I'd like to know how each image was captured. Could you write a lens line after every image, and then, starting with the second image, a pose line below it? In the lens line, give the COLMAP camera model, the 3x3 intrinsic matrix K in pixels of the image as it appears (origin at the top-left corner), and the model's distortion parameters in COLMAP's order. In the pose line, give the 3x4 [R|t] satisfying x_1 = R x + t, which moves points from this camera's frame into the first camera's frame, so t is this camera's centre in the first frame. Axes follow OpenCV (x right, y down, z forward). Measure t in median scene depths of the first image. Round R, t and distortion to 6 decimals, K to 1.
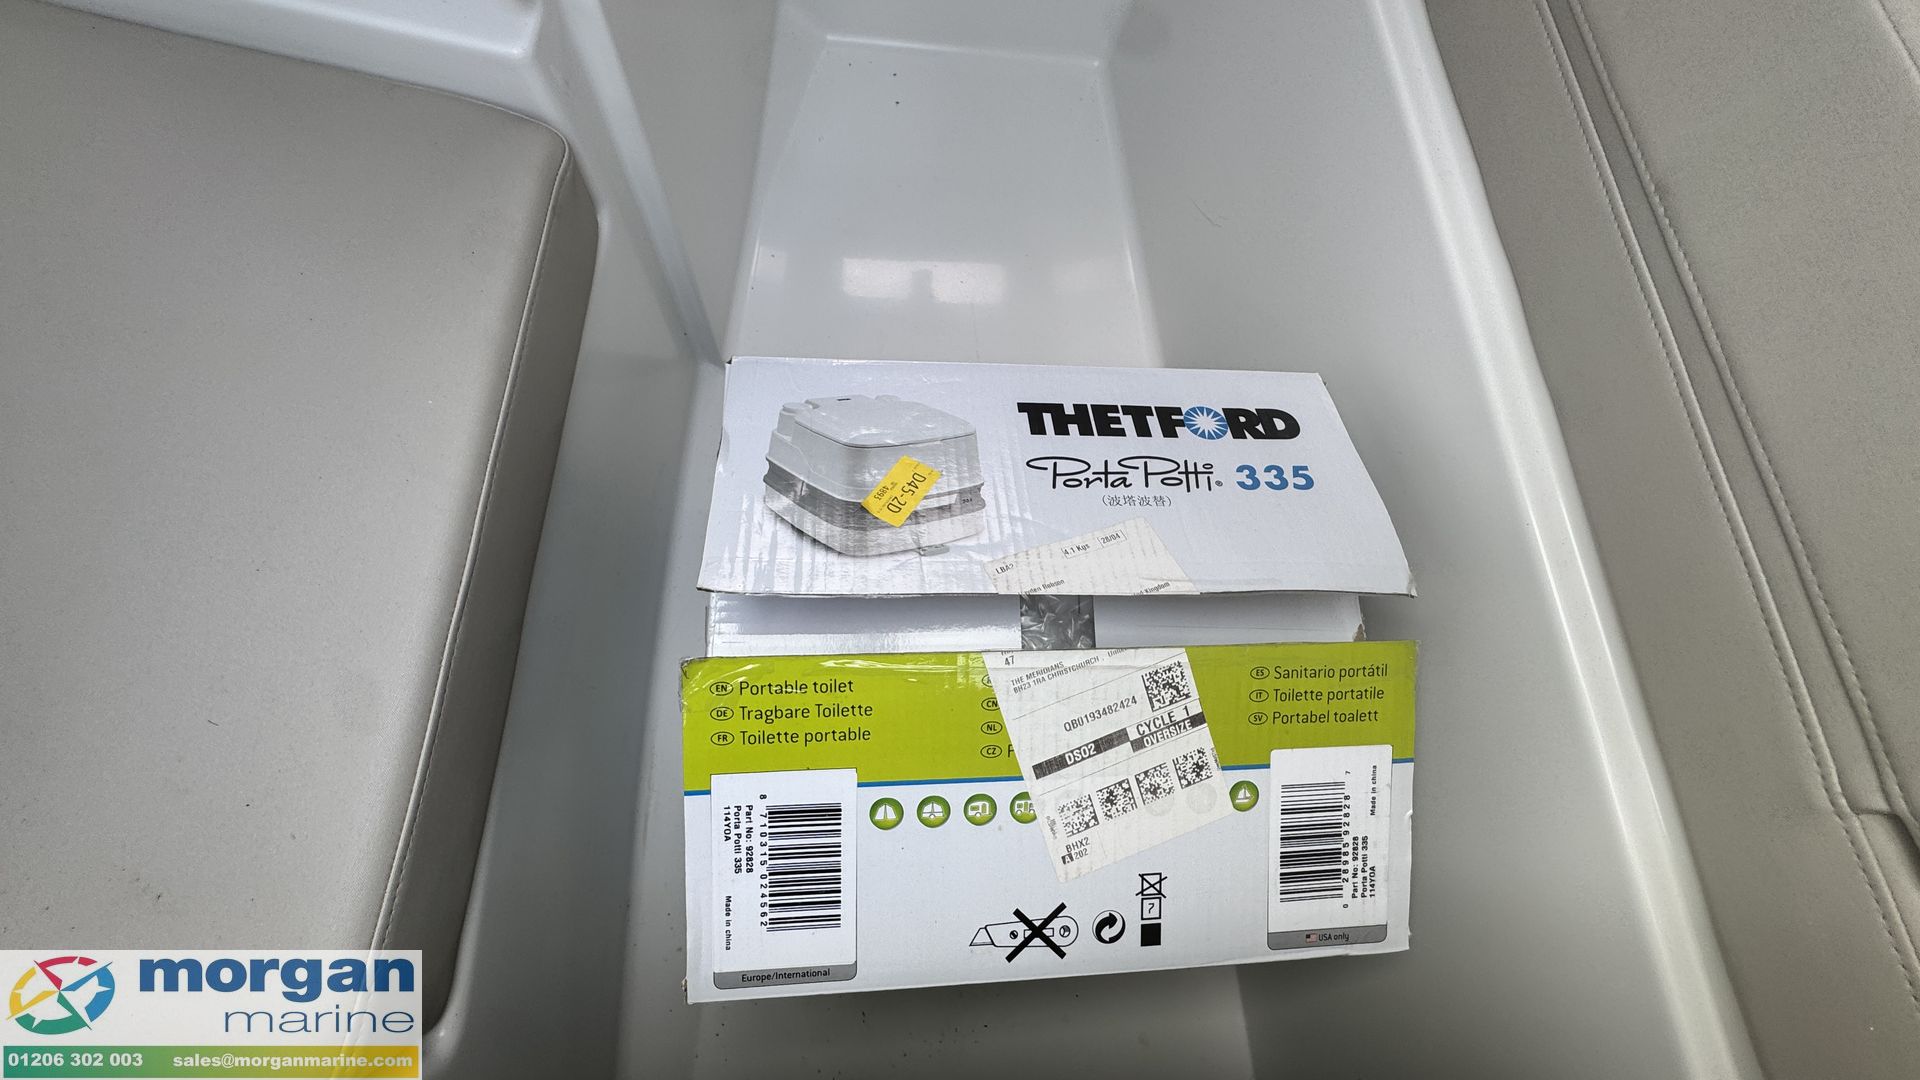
lens RADIAL K [[769.9, 0, 959.4], [0, 769.9, 541.2], [0, 0, 1]] dist [-0.003425, 0.000639]
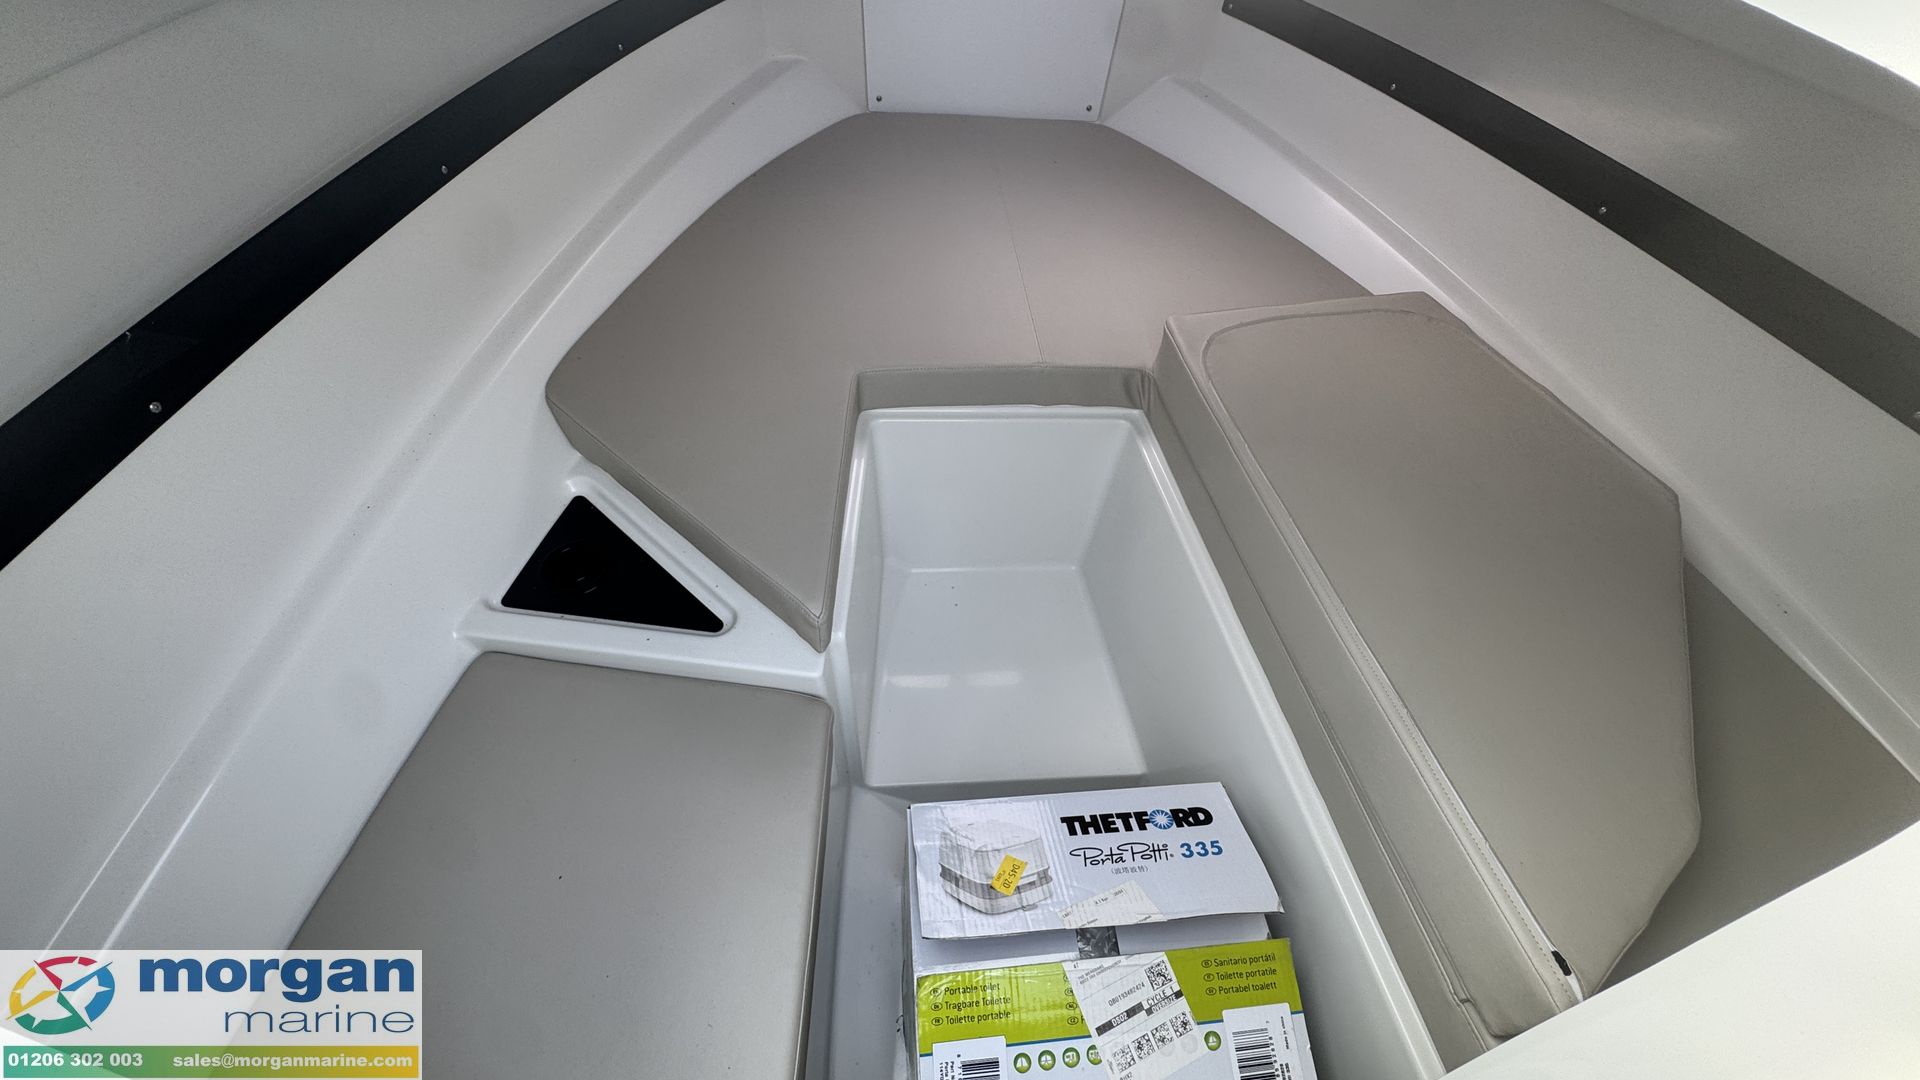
lens RADIAL K [[769.9, 0, 960.4], [0, 769.9, 538.0], [0, 0, 1]] dist [-0.003425, 0.000639]
pose [[0.996564, -0.082814, 0.001204, -0.133263], [0.076002, 0.908623, -0.410643, -0.051846], [0.032913, 0.409324, 0.911795, -1.184446]]
